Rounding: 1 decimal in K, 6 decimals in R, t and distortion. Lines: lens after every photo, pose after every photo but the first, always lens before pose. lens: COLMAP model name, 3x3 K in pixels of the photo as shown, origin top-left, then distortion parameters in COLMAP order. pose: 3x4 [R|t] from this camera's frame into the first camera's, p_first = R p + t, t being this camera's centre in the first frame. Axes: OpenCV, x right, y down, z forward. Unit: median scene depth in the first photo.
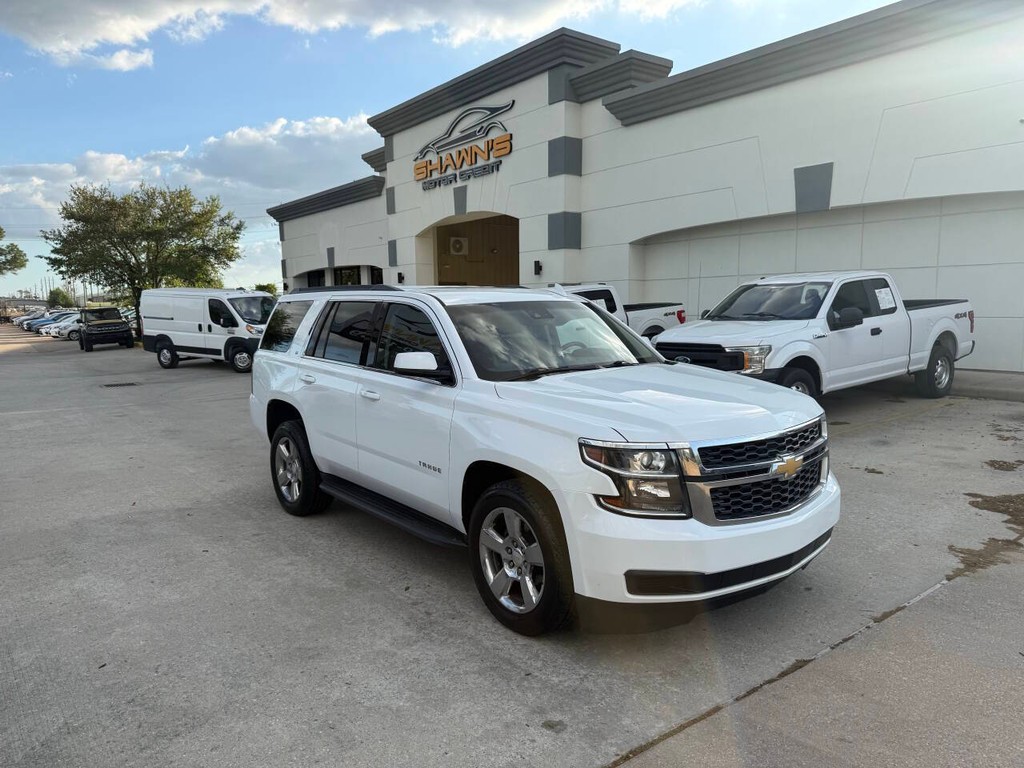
lens RADIAL K [[719.8, 0, 515.9], [0, 719.8, 386.5], [0, 0, 1]] dist [0.072985, -0.096606]
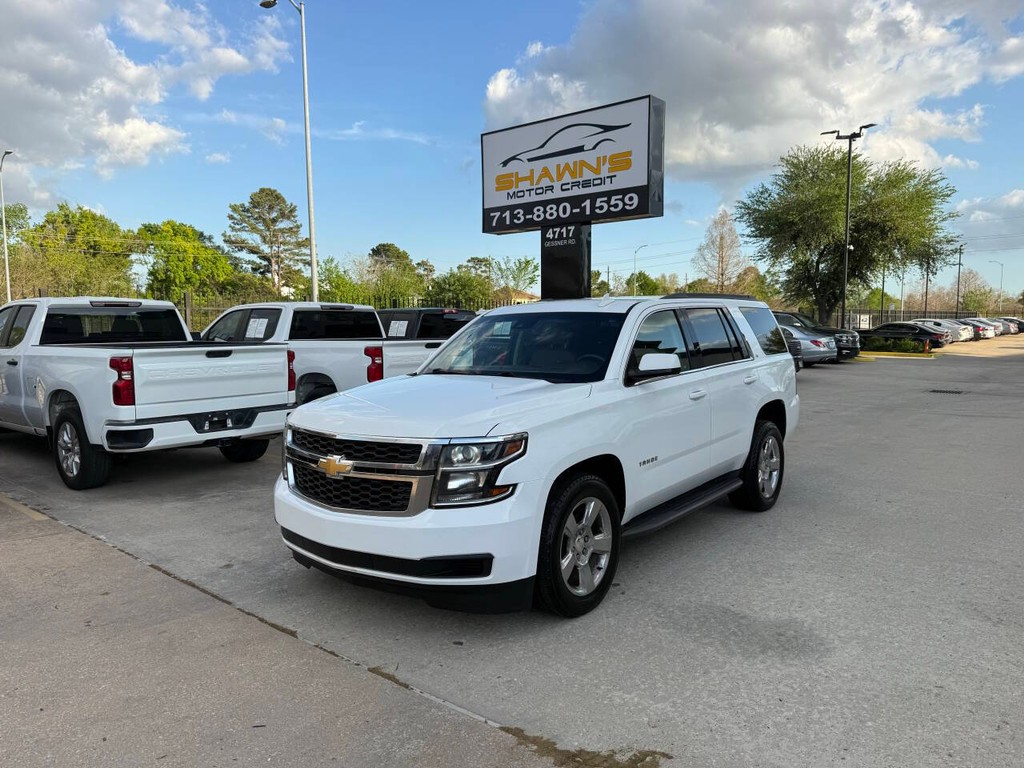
lens RADIAL K [[725.1, 0, 509.8], [0, 725.1, 389.7], [0, 0, 1]] dist [0.074268, -0.106754]
pose [[0.208362, 0.101241, -0.972798, 0.524170], [-0.103843, 0.991296, 0.080924, -0.042564], [0.972523, 0.084157, 0.217062, 0.358443]]
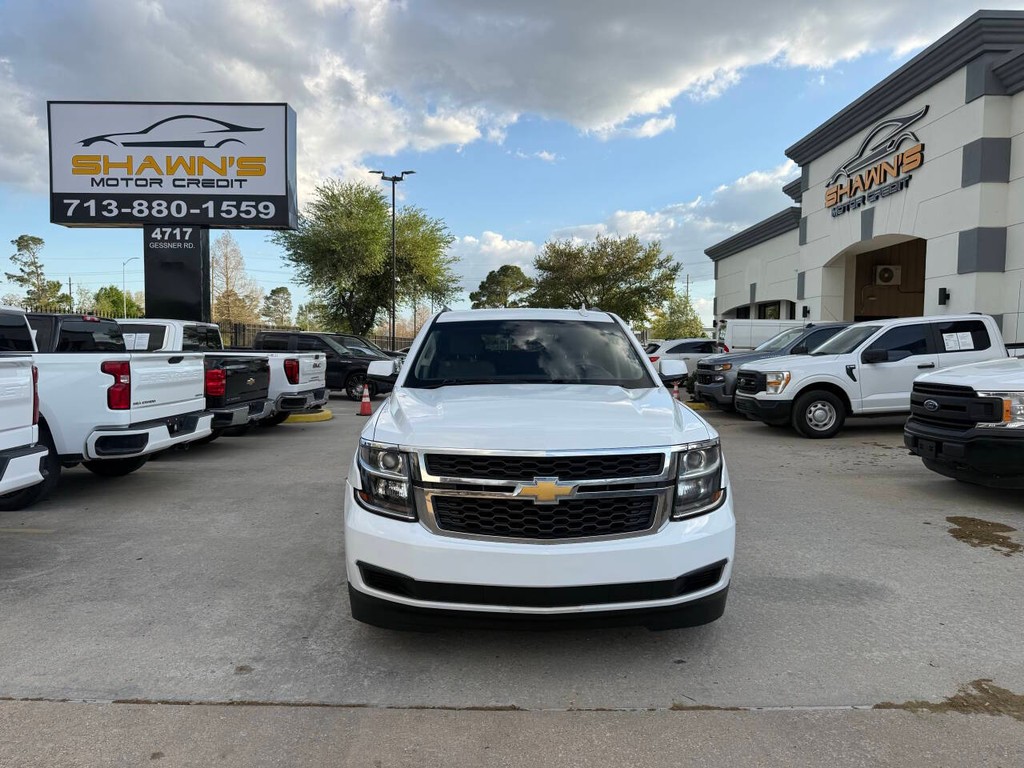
lens RADIAL K [[723.0, 0, 511.8], [0, 723.0, 381.7], [0, 0, 1]] dist [0.071281, -0.095071]
pose [[0.789729, 0.049147, -0.611484, 0.315116], [-0.086228, 0.995783, -0.031328, 0.001905], [0.607366, 0.077467, 0.790636, 0.086945]]
